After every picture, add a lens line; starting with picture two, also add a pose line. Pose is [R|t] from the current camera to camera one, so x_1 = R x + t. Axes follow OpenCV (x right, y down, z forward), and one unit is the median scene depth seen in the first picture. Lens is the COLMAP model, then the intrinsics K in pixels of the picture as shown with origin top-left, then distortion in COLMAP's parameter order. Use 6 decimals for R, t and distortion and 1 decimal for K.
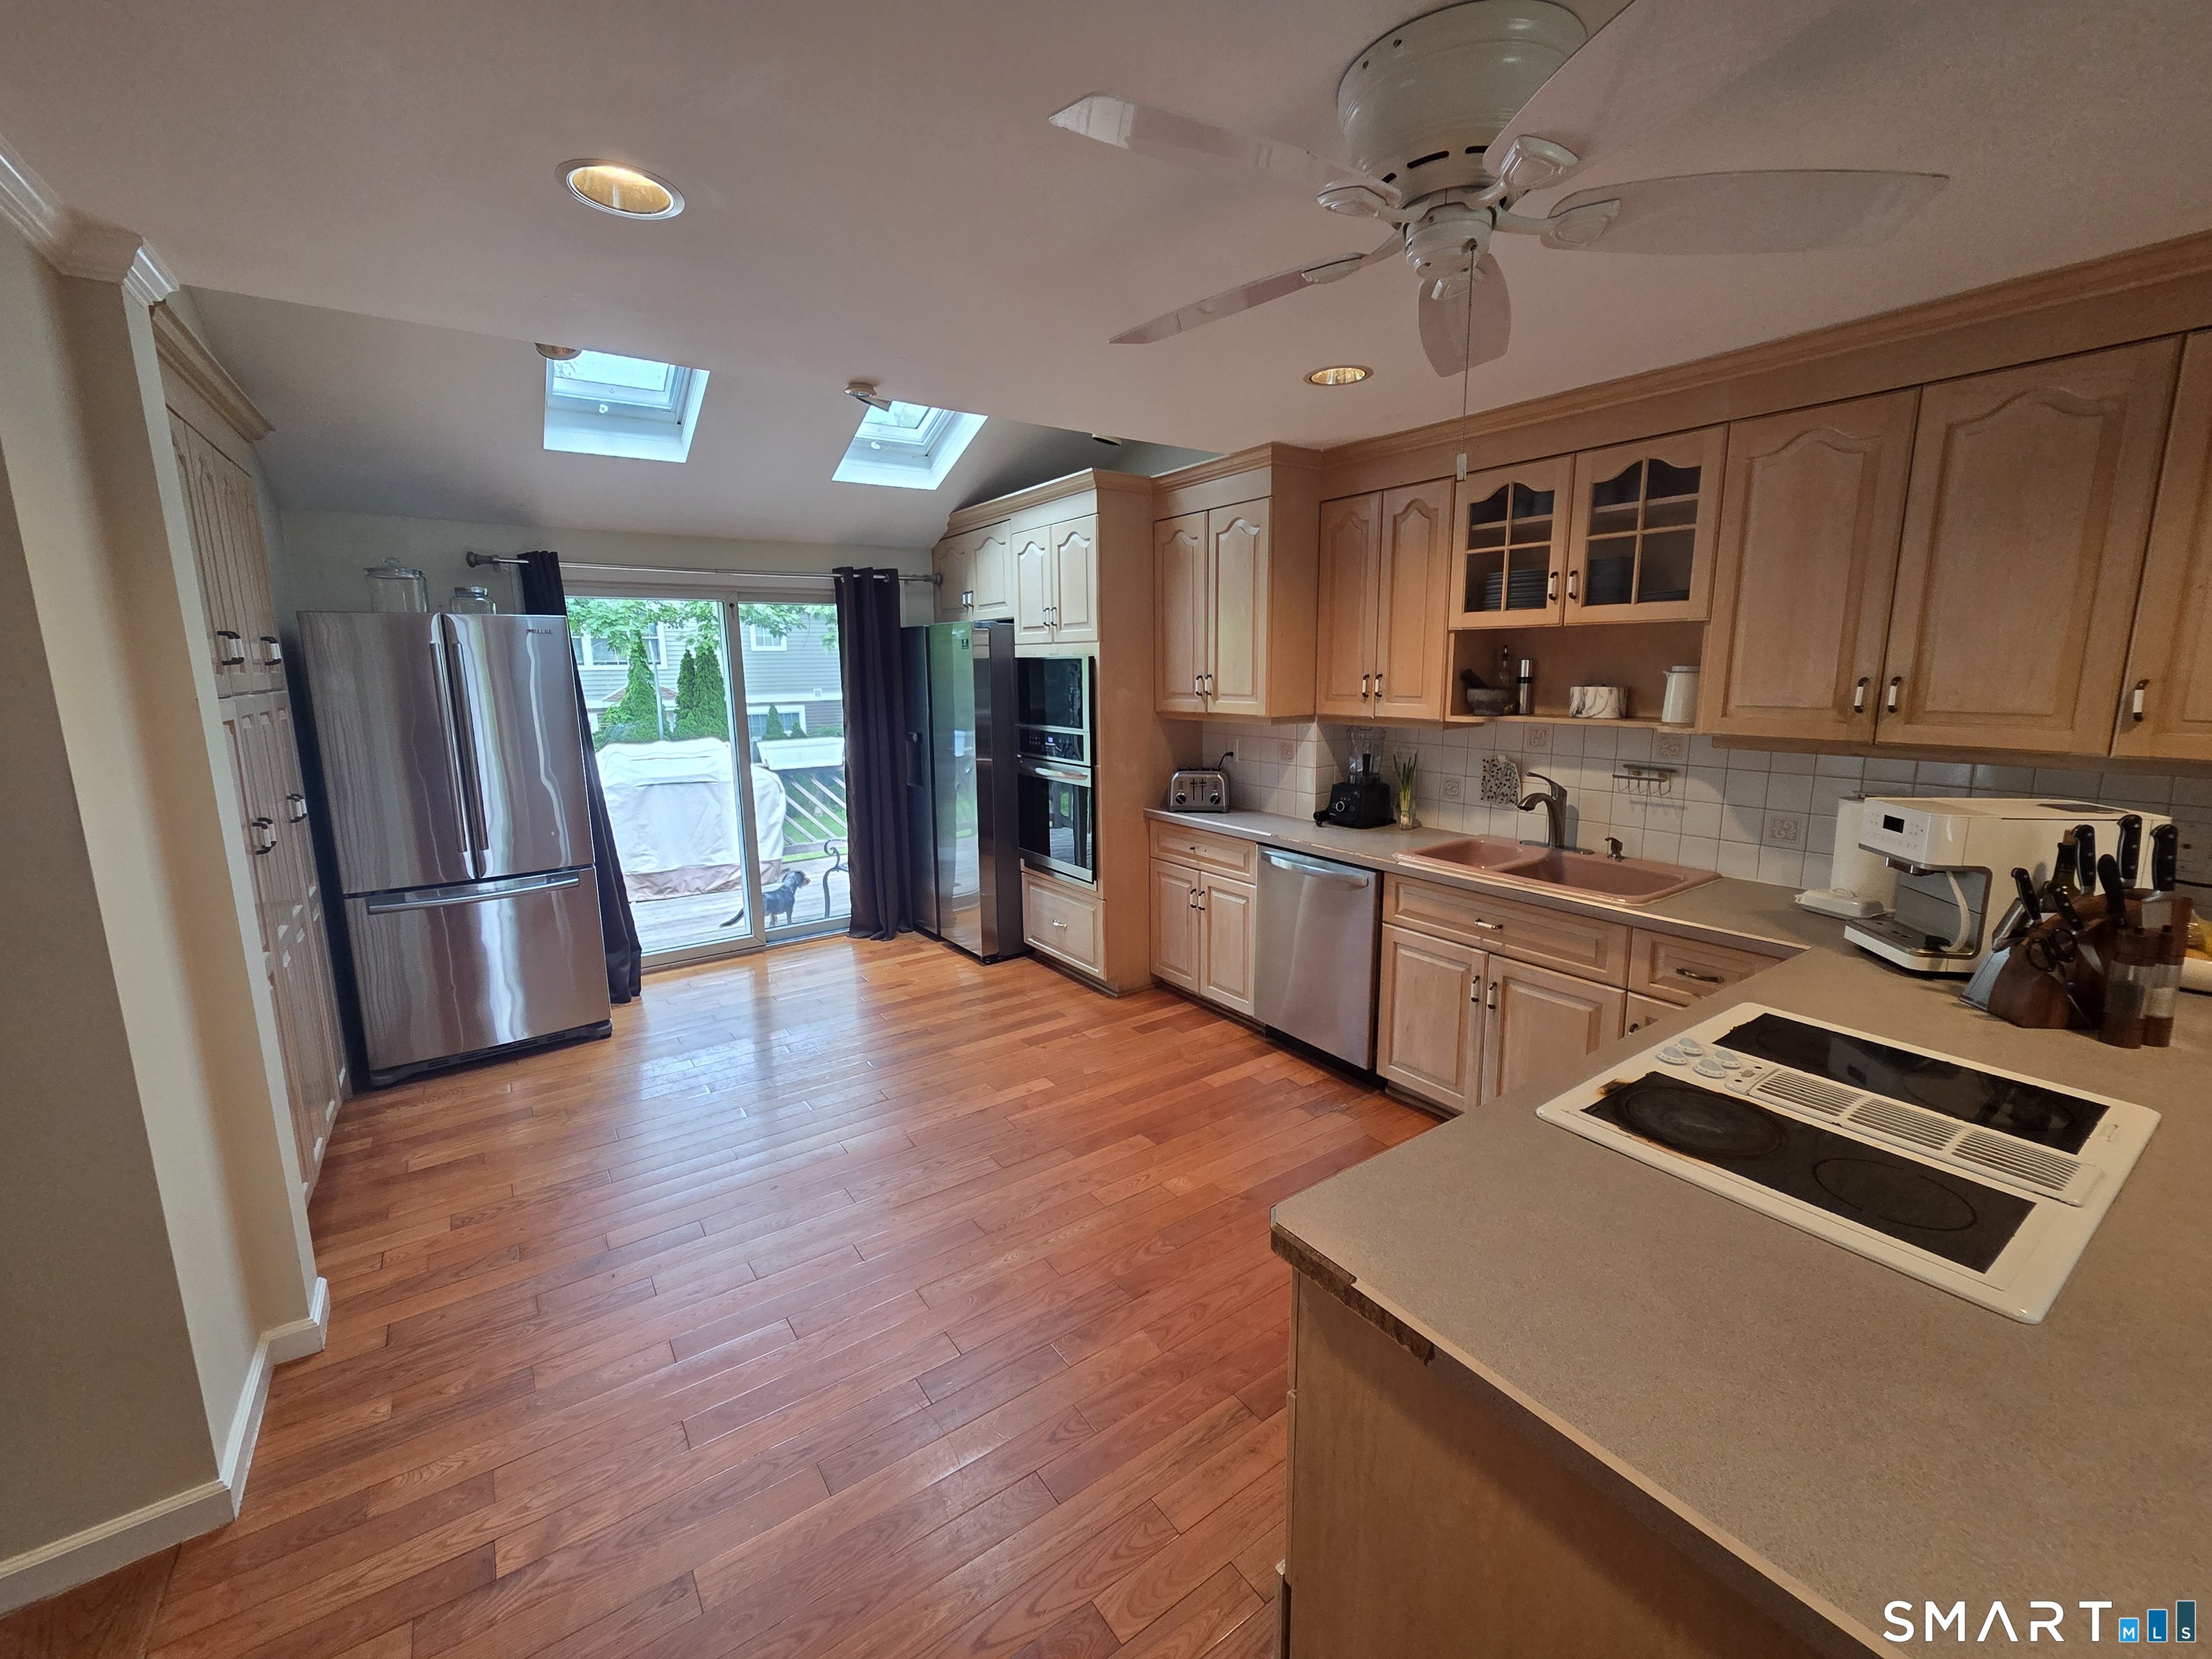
lens RADIAL K [[903.1, 0, 1106.5], [0, 903.1, 821.1], [0, 0, 1]] dist [0.012512, -0.002761]
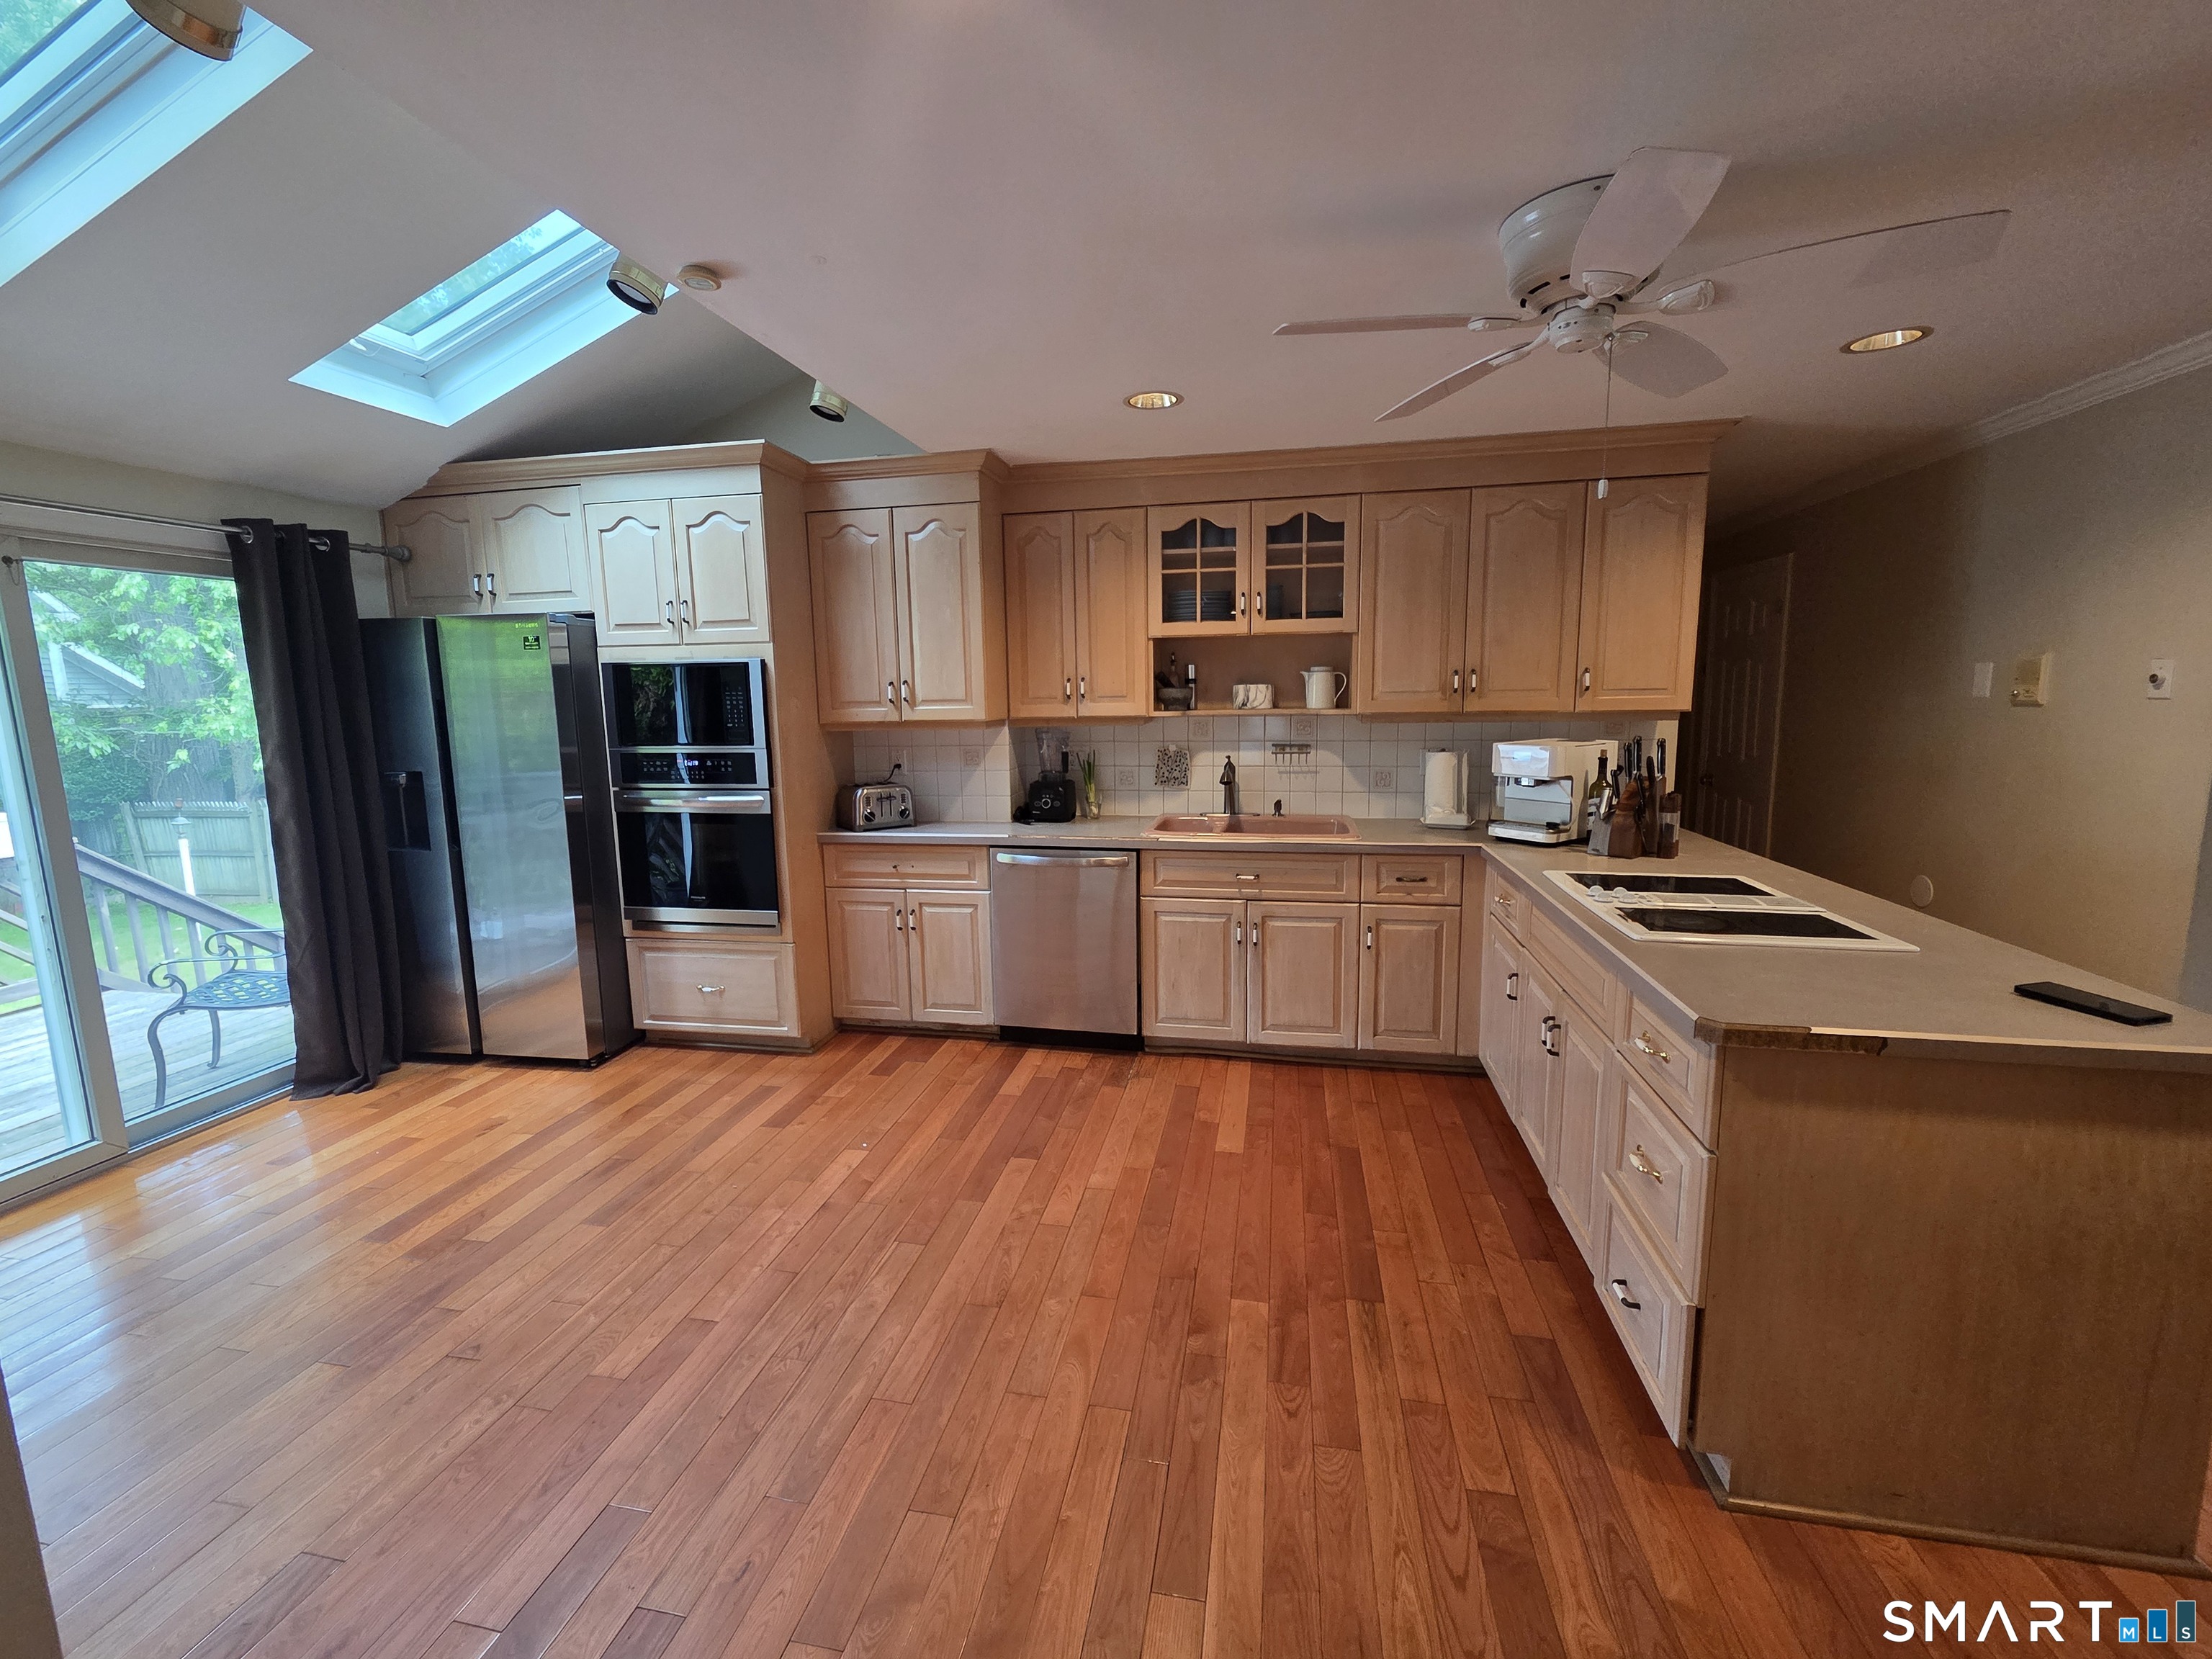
lens RADIAL K [[903.1, 0, 1100.5], [0, 903.1, 820.0], [0, 0, 1]] dist [0.012512, -0.002761]
pose [[0.724550, -0.100431, 0.681866, -0.427612], [0.129802, 0.991507, 0.008110, 0.002776], [-0.676890, 0.082631, 0.731432, 0.190815]]
